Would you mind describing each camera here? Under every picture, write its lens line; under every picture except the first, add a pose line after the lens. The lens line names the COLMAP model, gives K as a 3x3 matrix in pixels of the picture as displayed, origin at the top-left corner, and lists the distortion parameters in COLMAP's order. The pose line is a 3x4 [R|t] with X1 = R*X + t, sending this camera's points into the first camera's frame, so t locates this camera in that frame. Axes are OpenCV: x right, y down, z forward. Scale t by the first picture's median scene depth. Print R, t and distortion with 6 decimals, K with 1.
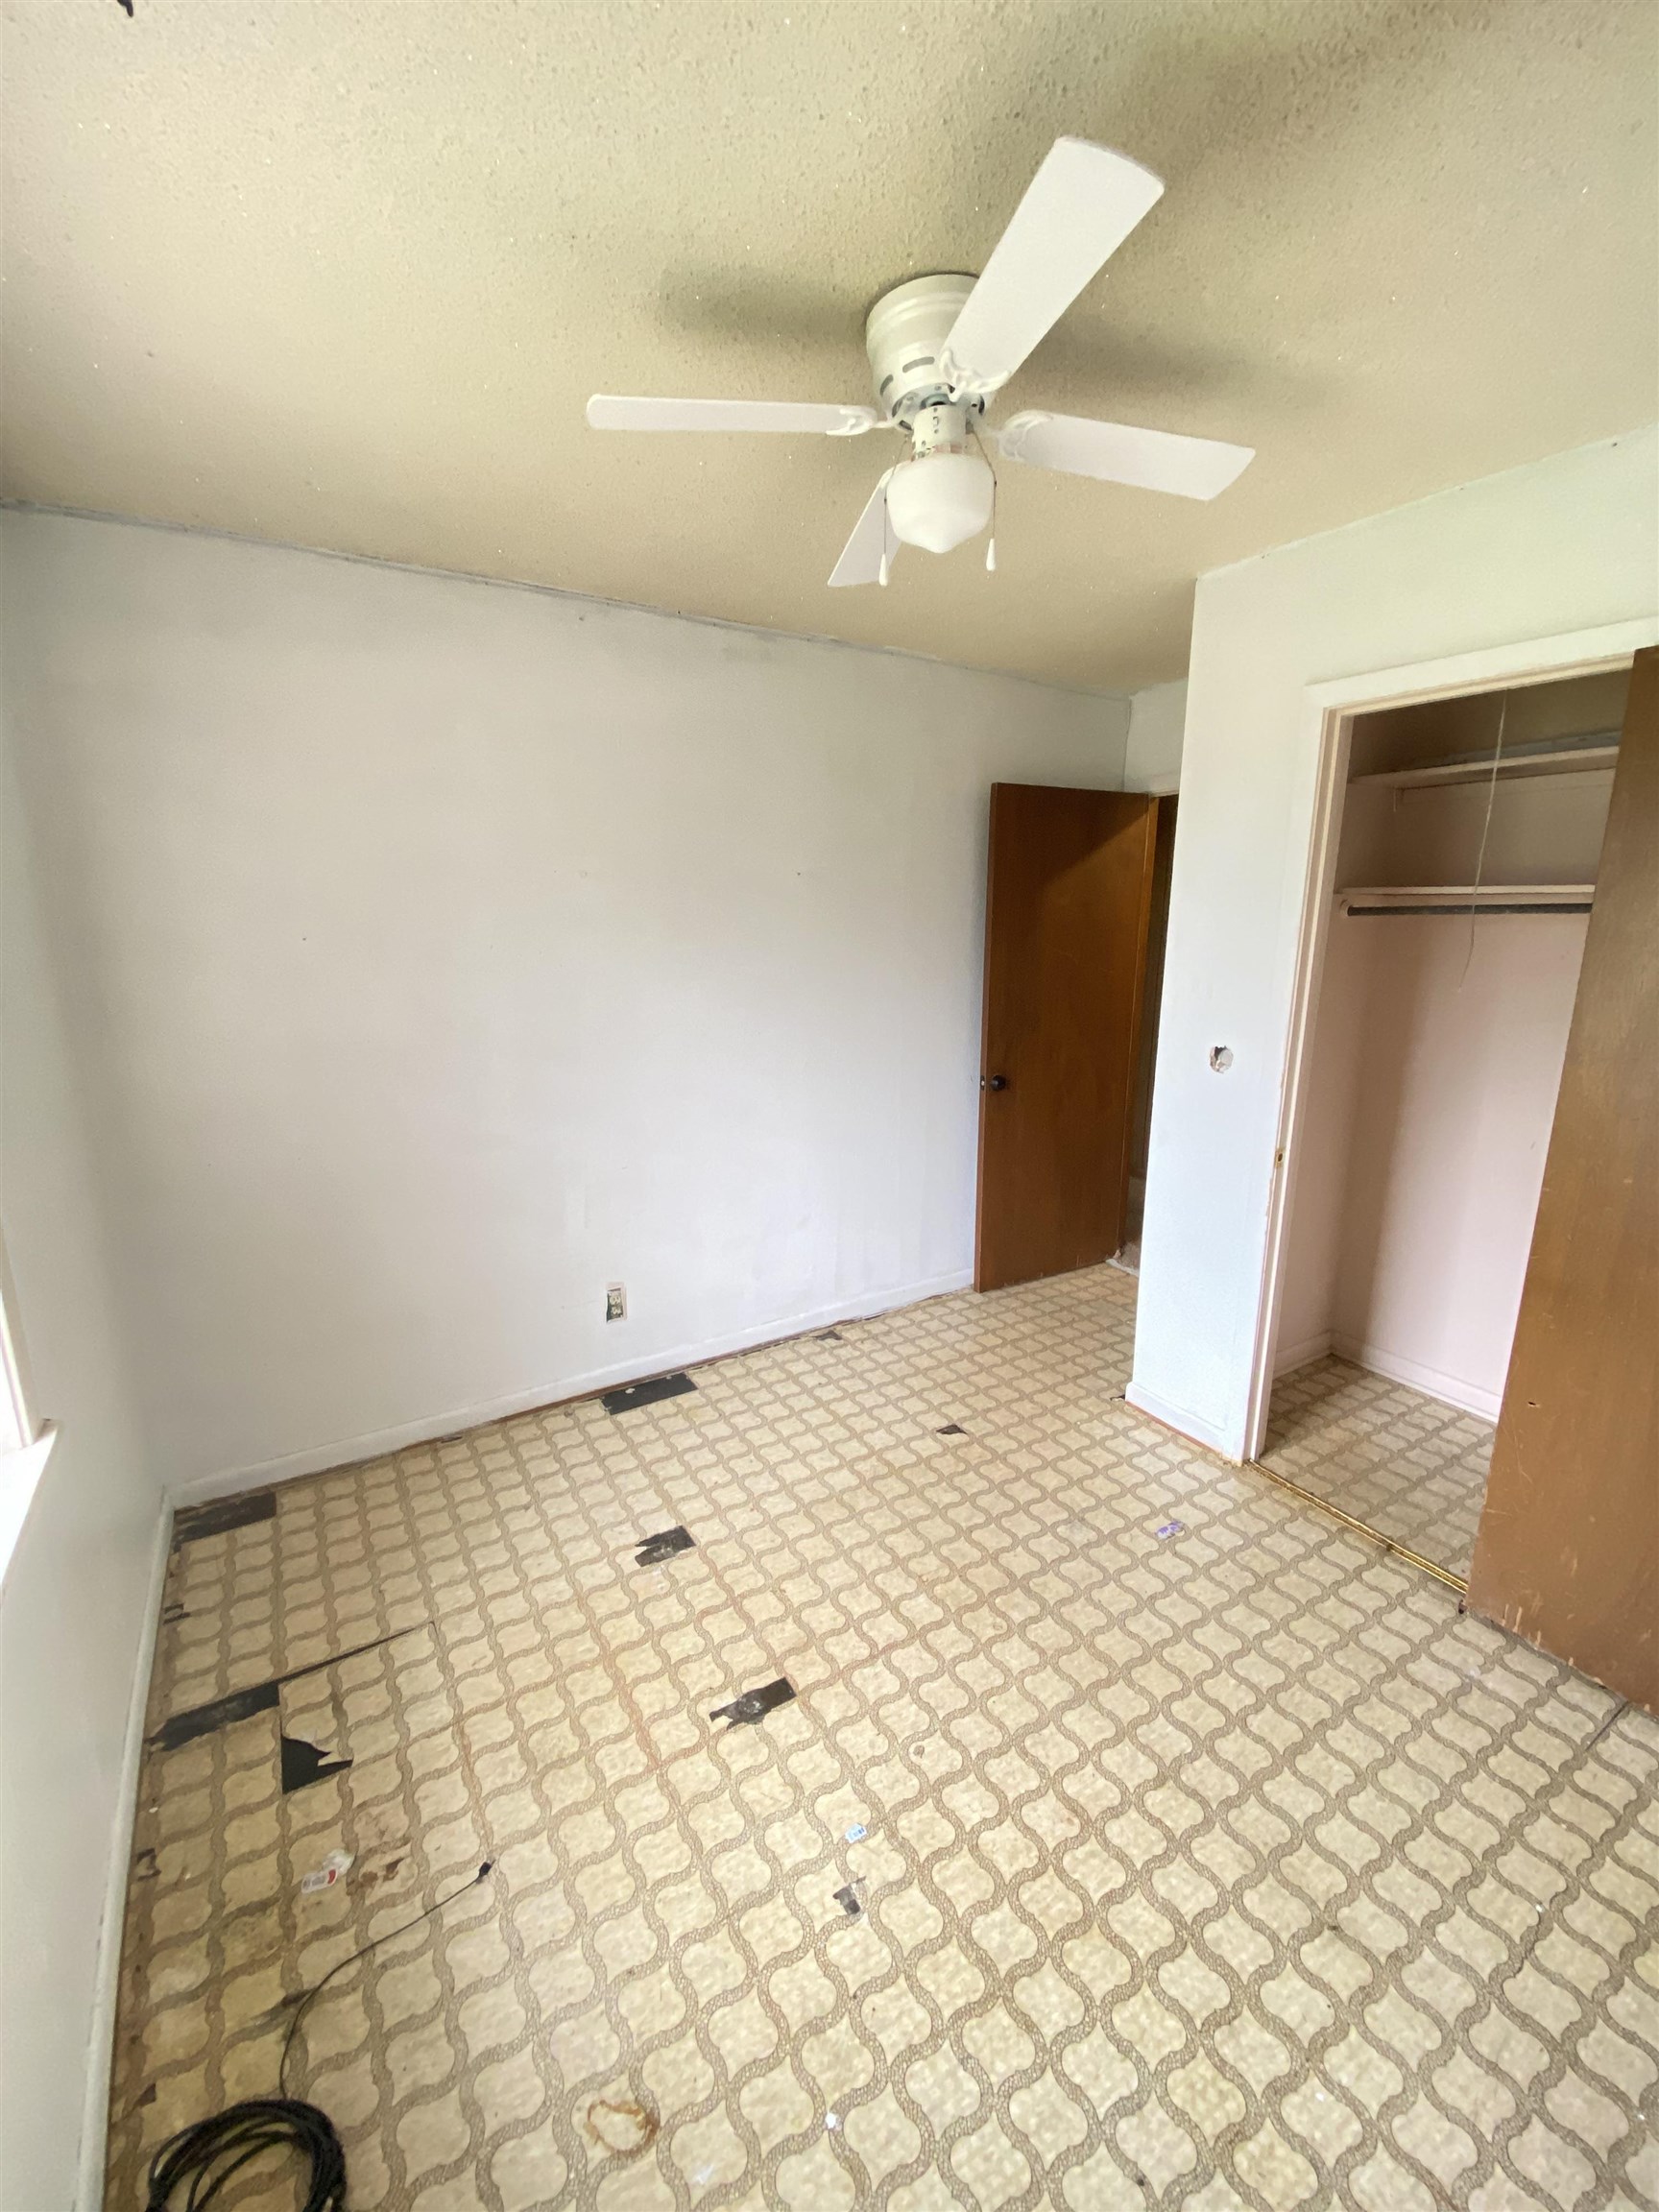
lens RADIAL K [[894.9, 0, 833.2], [0, 894.9, 1108.3], [0, 0, 1]] dist [0.050832, -0.031964]
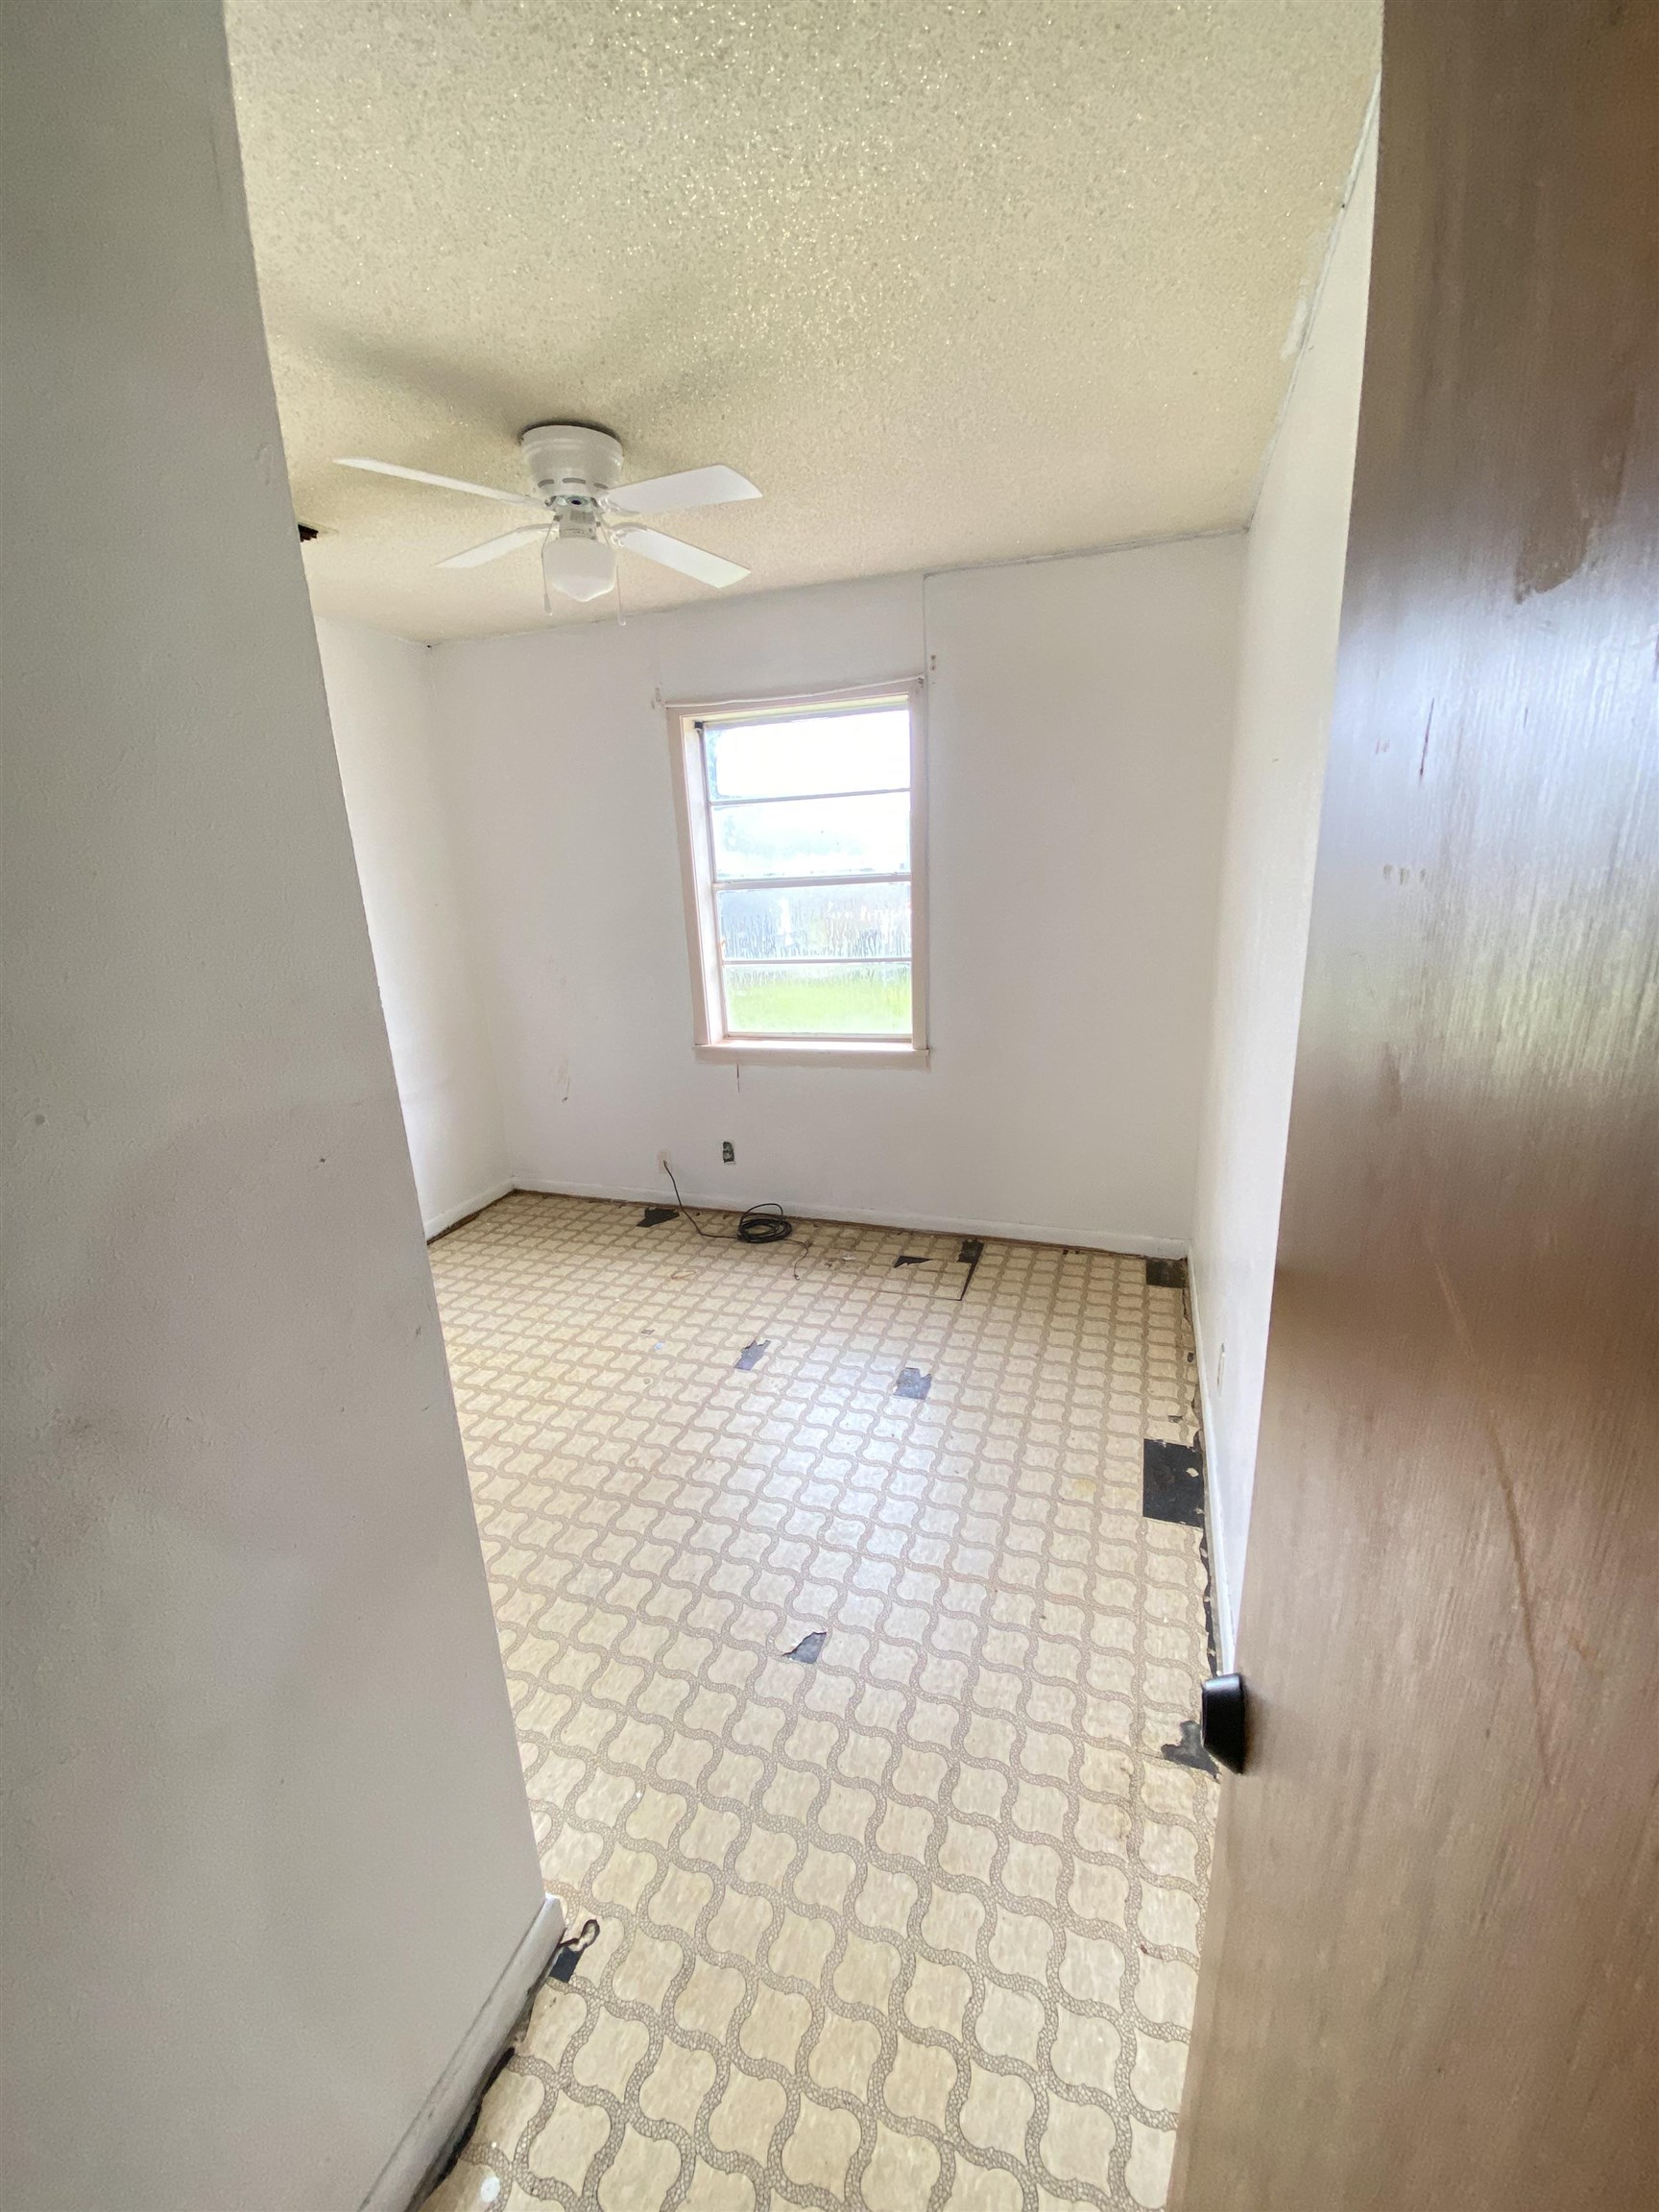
lens RADIAL K [[894.9, 0, 833.2], [0, 894.9, 1108.3], [0, 0, 1]] dist [0.050832, -0.031964]
pose [[-0.775159, 0.205355, -0.597459, 0.598649], [-0.097927, 0.895212, 0.434749, -0.391640], [0.624130, 0.395507, -0.673822, 1.805173]]
